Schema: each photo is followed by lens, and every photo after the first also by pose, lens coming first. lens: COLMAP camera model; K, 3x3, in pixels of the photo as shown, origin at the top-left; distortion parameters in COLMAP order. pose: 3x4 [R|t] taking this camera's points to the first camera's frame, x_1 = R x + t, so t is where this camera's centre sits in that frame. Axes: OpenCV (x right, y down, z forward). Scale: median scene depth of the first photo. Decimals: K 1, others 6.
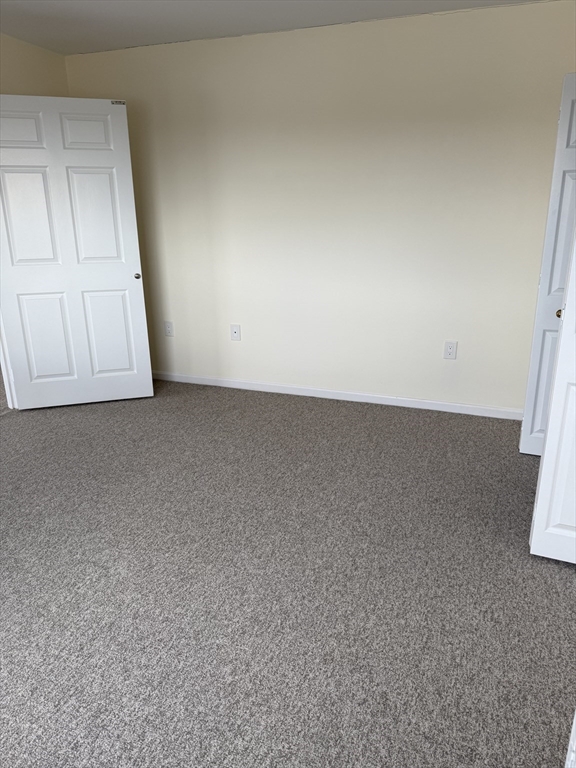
lens RADIAL K [[535.2, 0, 288.1], [0, 535.2, 382.4], [0, 0, 1]] dist [0.014571, -0.017937]
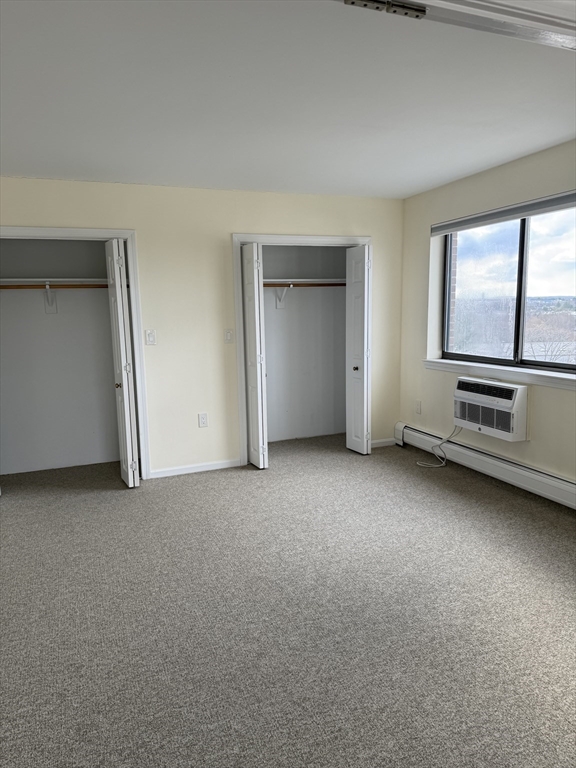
lens RADIAL K [[535.2, 0, 287.5], [0, 535.2, 387.7], [0, 0, 1]] dist [0.014571, -0.017937]
pose [[-0.648075, -0.086889, 0.756604, -1.422187], [0.265535, 0.905348, 0.331416, -0.543107], [-0.713786, 0.415687, -0.563661, 1.614797]]
